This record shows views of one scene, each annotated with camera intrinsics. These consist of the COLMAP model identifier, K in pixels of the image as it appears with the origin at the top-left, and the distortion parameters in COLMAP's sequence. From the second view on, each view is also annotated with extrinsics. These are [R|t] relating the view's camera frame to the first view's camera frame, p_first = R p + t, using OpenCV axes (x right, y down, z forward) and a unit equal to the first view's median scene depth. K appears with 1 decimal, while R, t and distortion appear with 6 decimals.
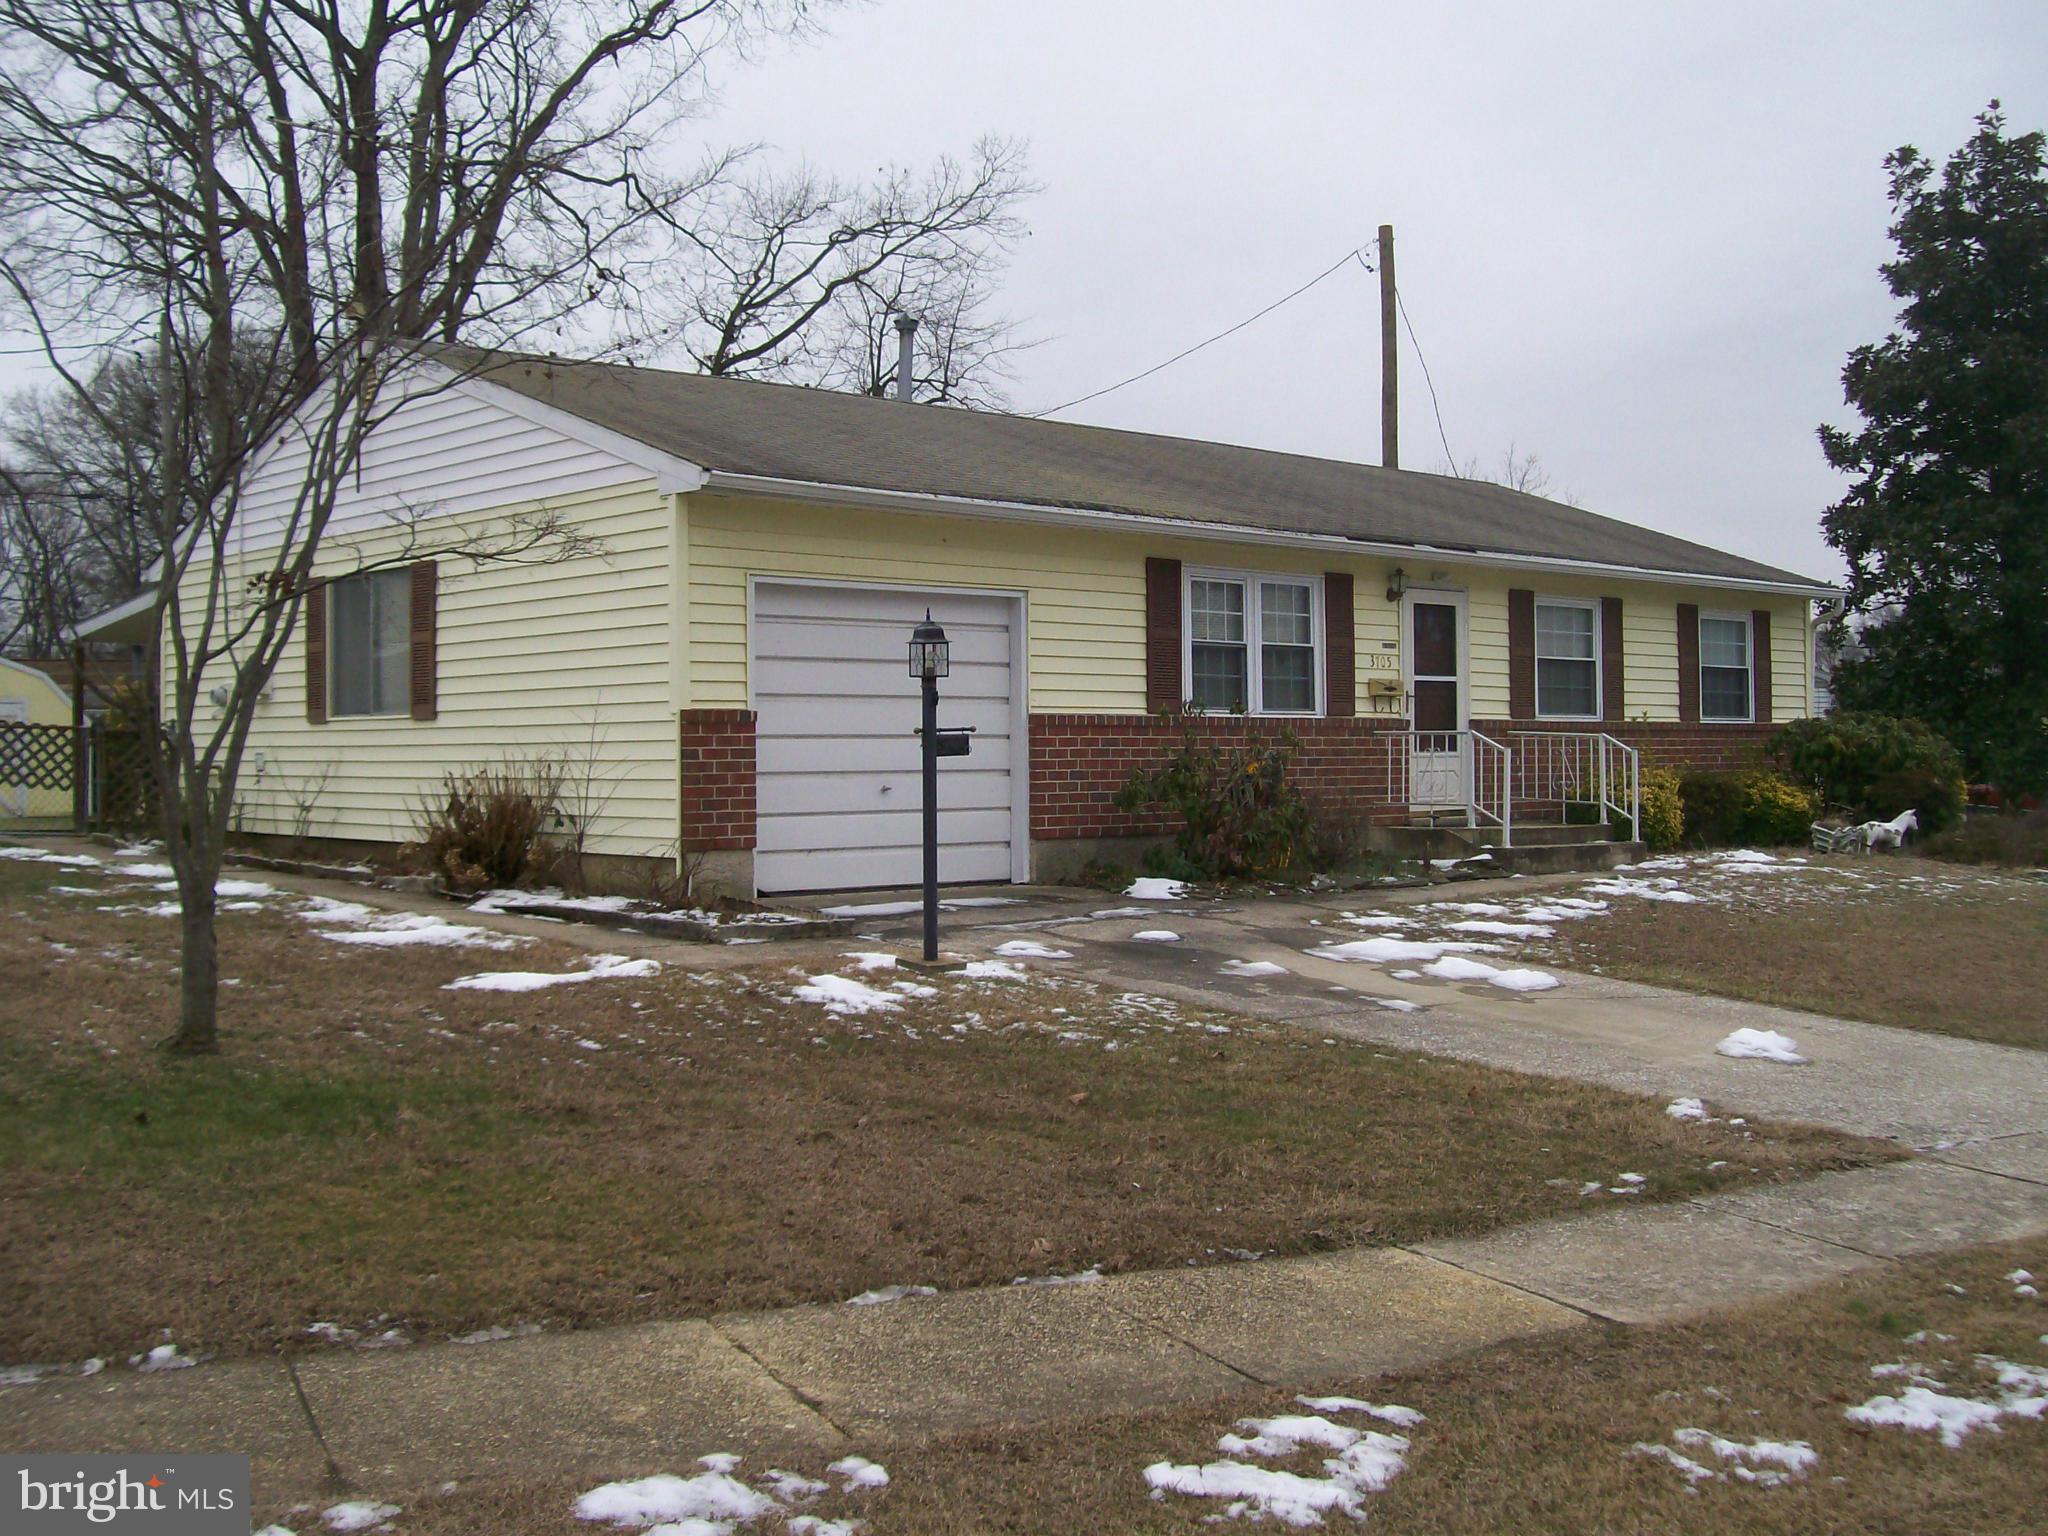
lens RADIAL K [[2208.6, 0, 1045.4], [0, 2208.6, 763.2], [0, 0, 1]] dist [-0.145812, 0.051553]
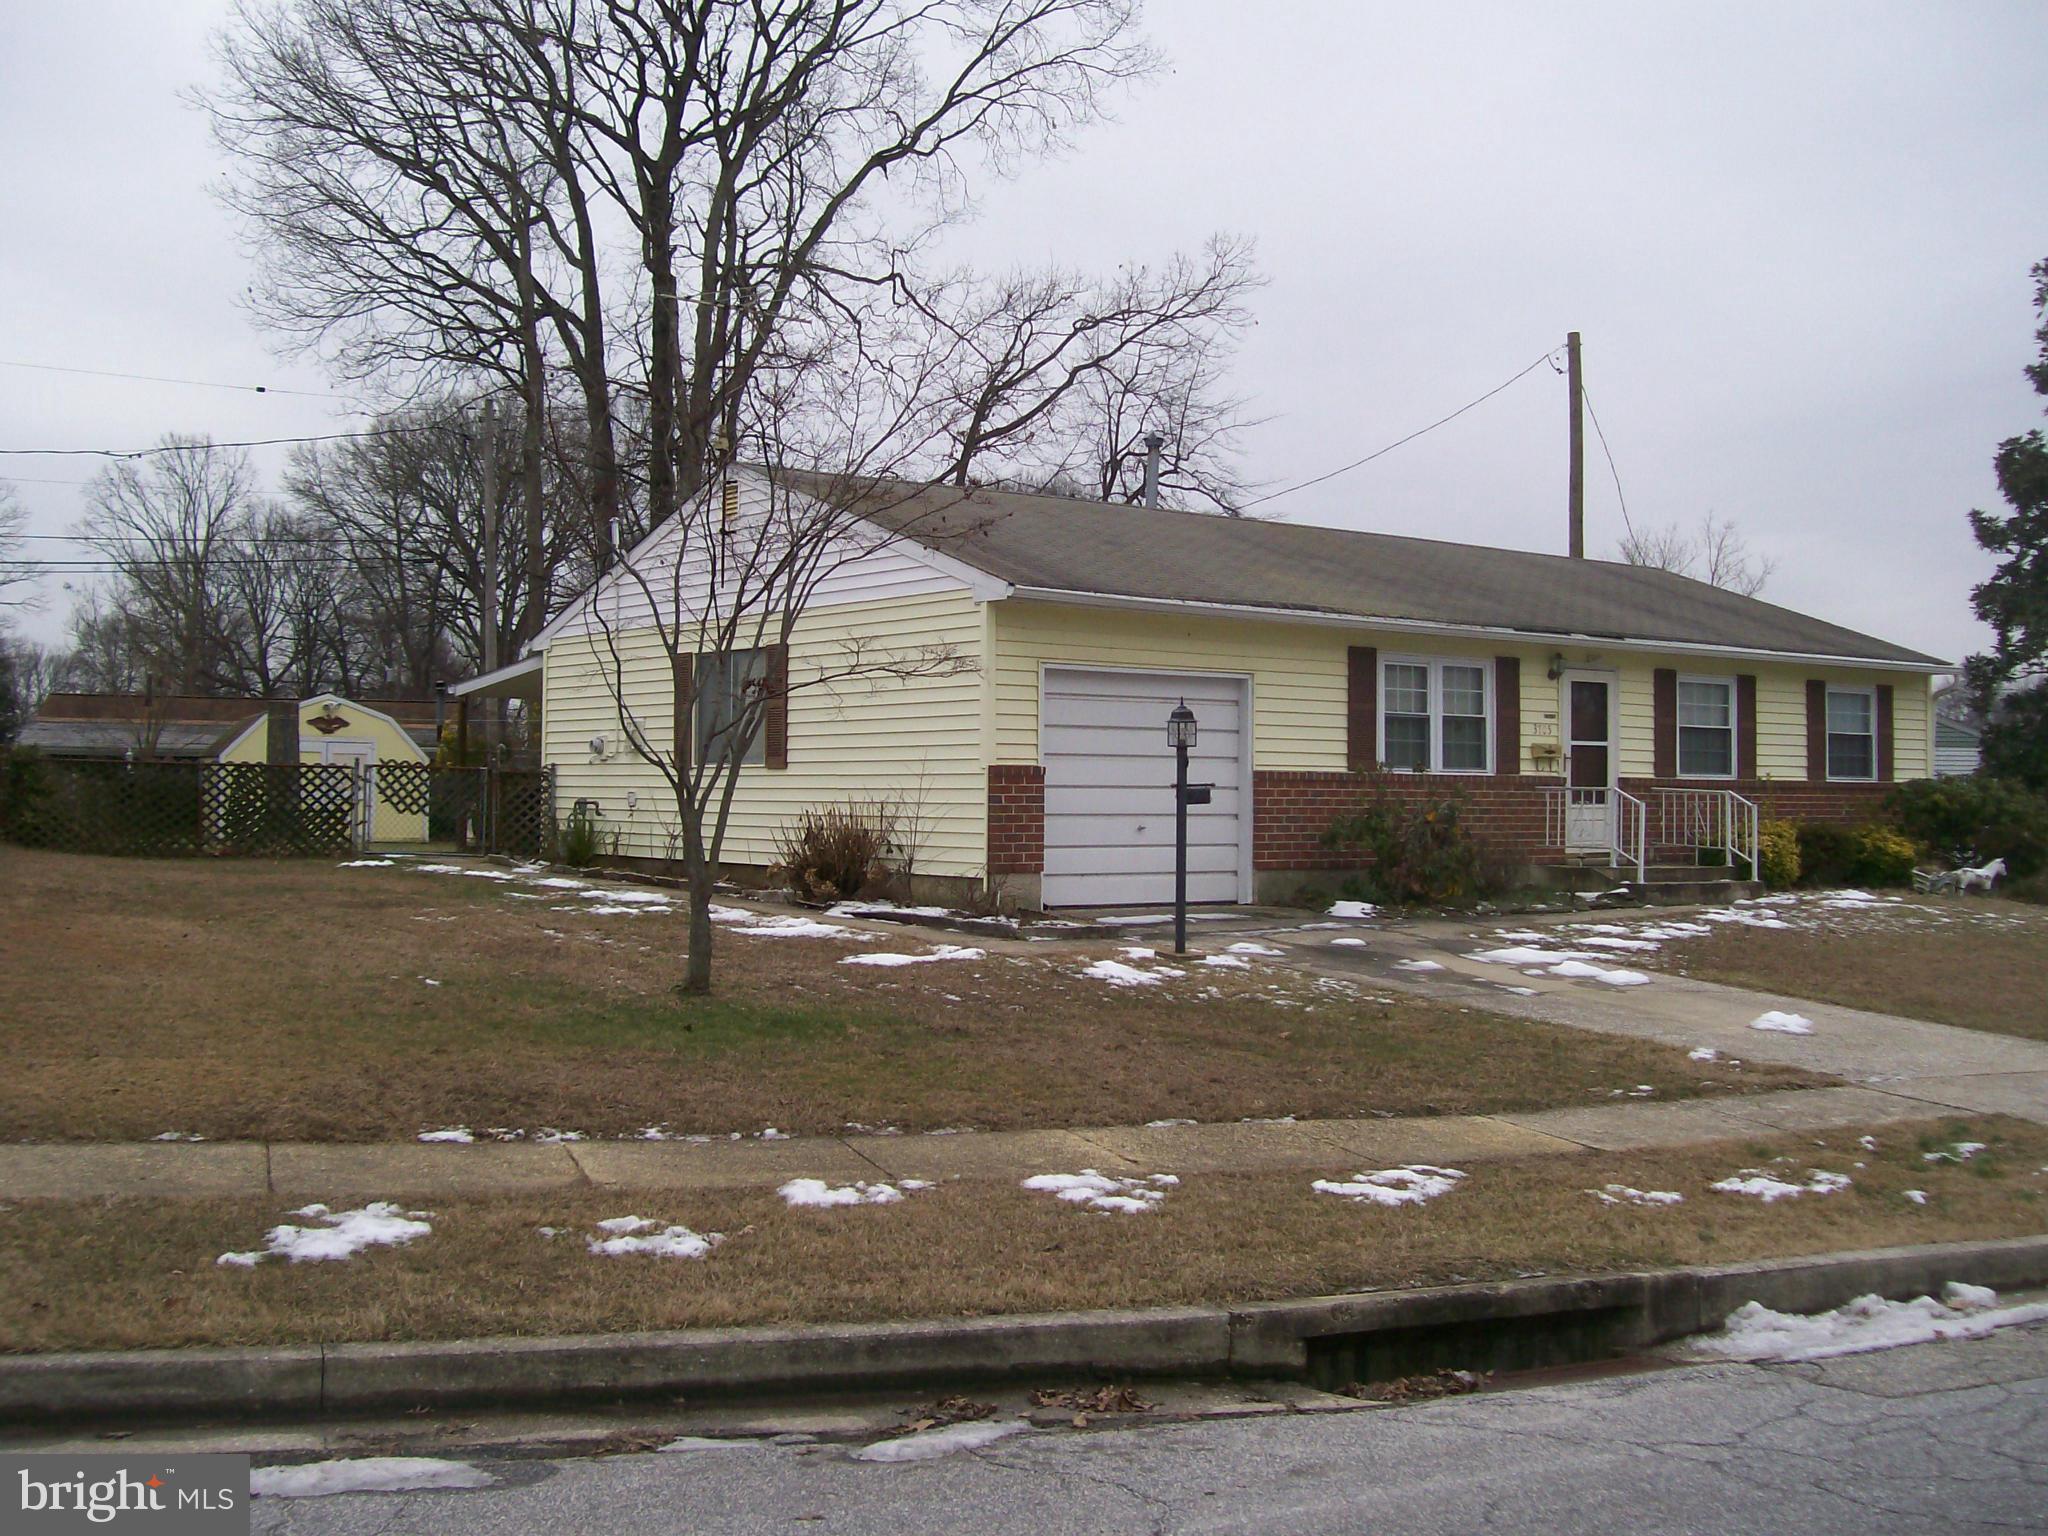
lens RADIAL K [[2208.6, 0, 1045.4], [0, 2208.6, 763.2], [0, 0, 1]] dist [-0.145812, 0.051553]
pose [[0.994943, 0.012315, -0.099684, -0.000059], [-0.014201, 0.999733, -0.018232, -0.001708], [0.099432, 0.019555, 0.994852, -0.260614]]
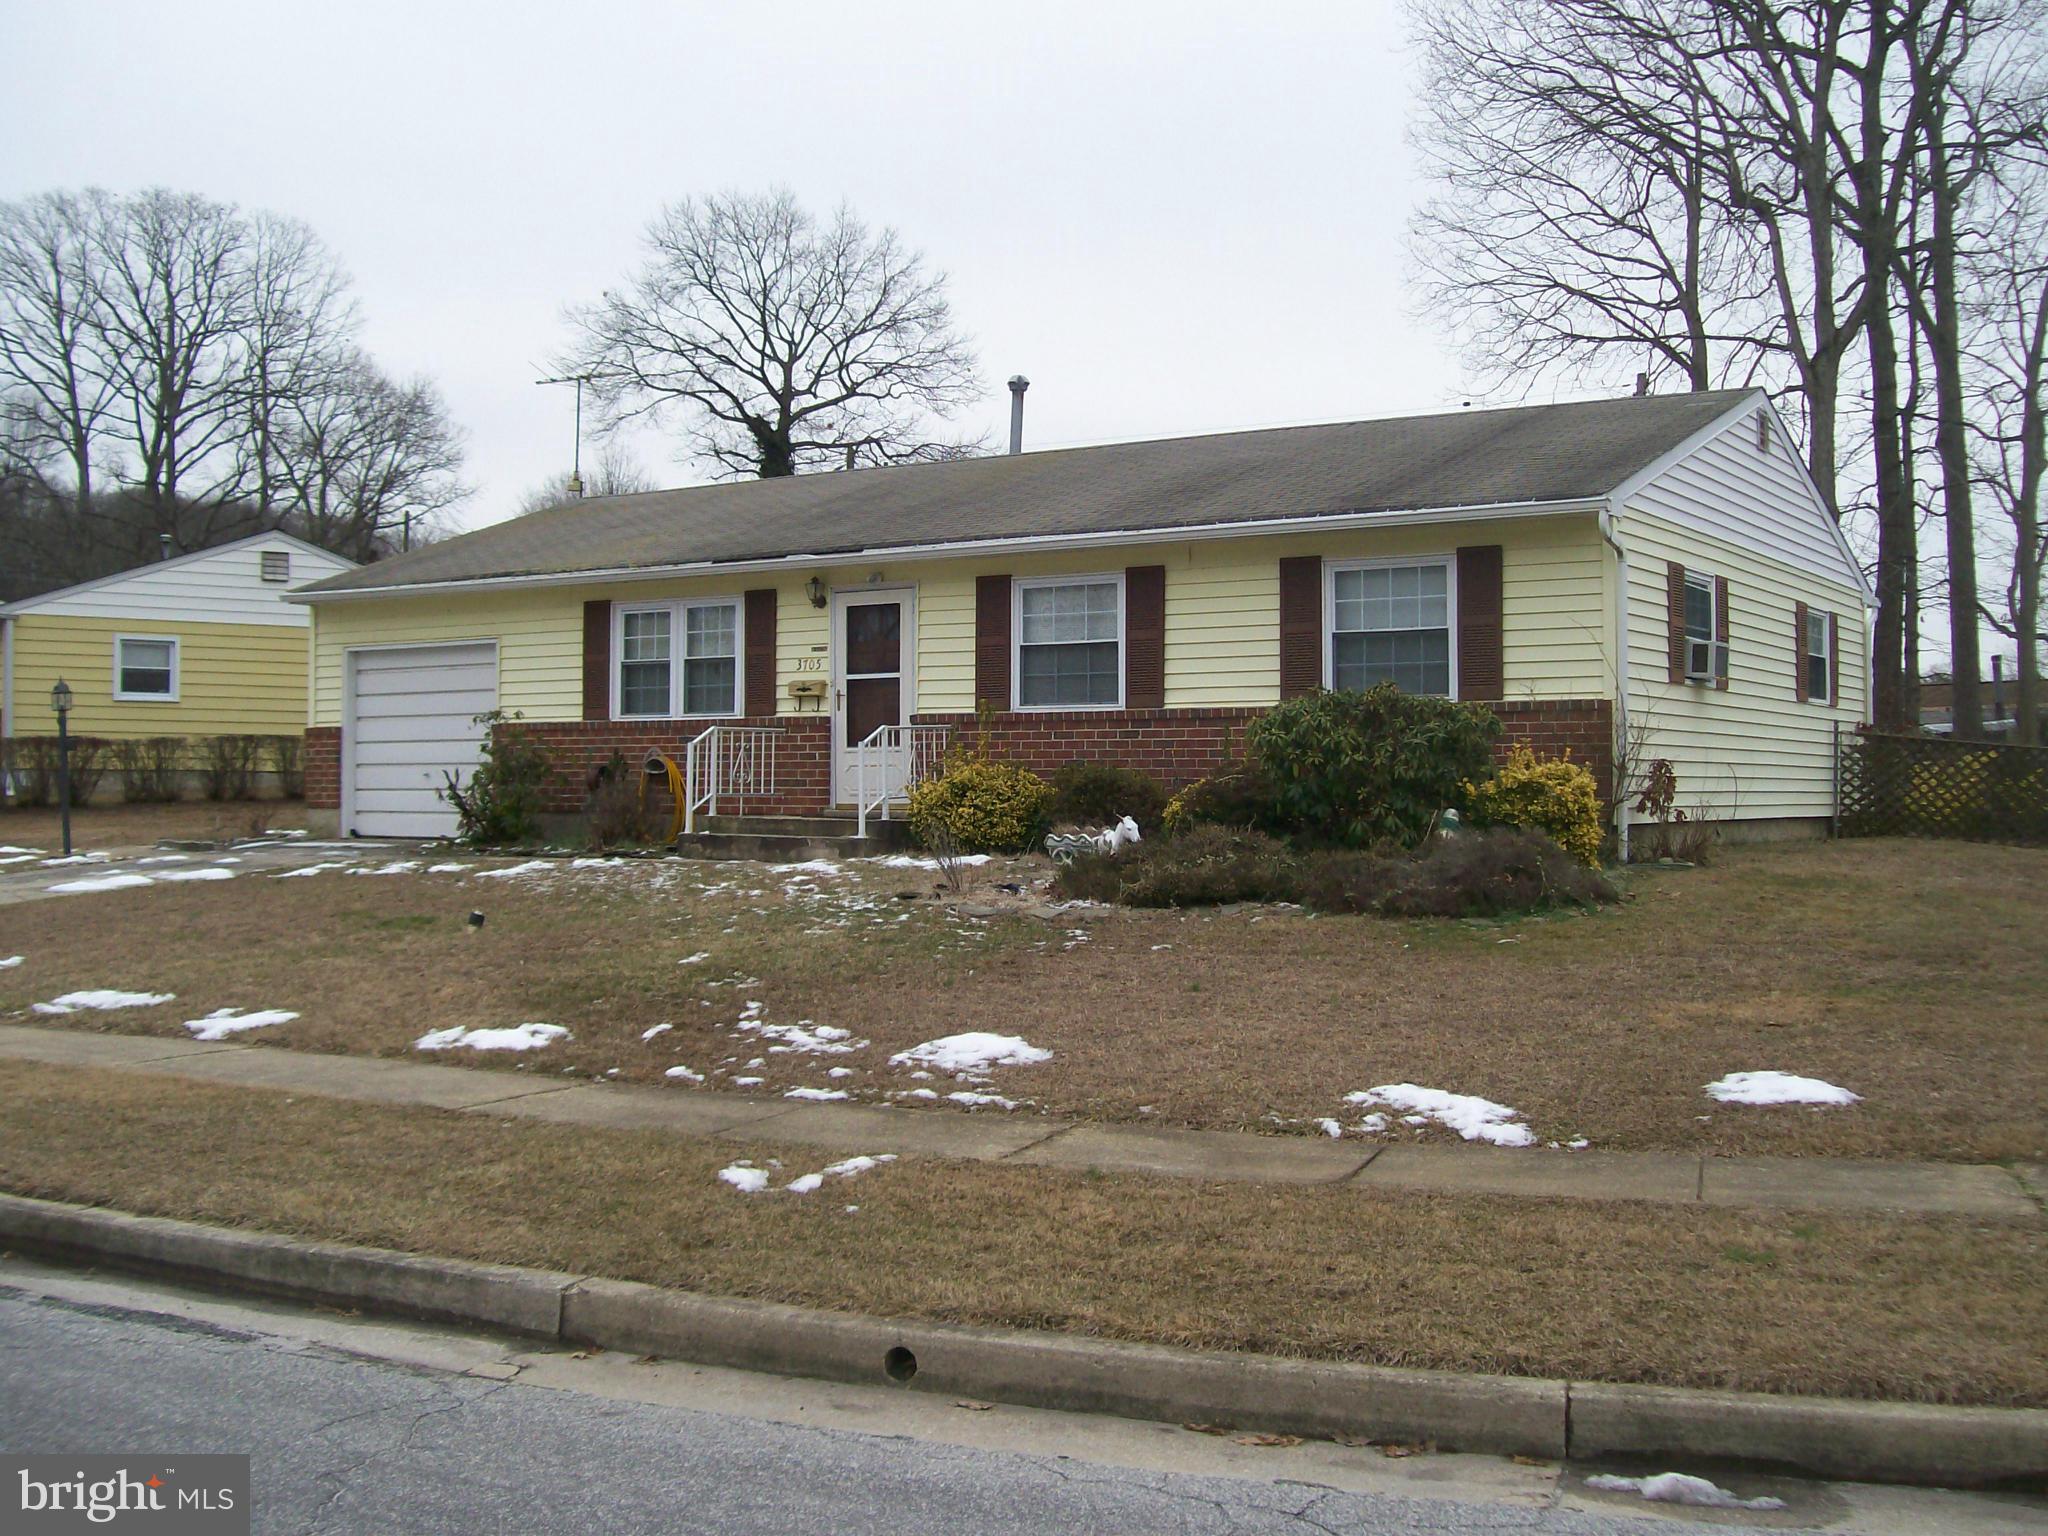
lens RADIAL K [[2208.6, 0, 1045.4], [0, 2208.6, 763.2], [0, 0, 1]] dist [-0.145812, 0.051553]
pose [[0.251476, 0.007231, -0.967837, 1.387396], [0.004969, 0.999949, 0.008762, -0.006910], [0.967851, -0.007013, 0.251427, 0.937660]]
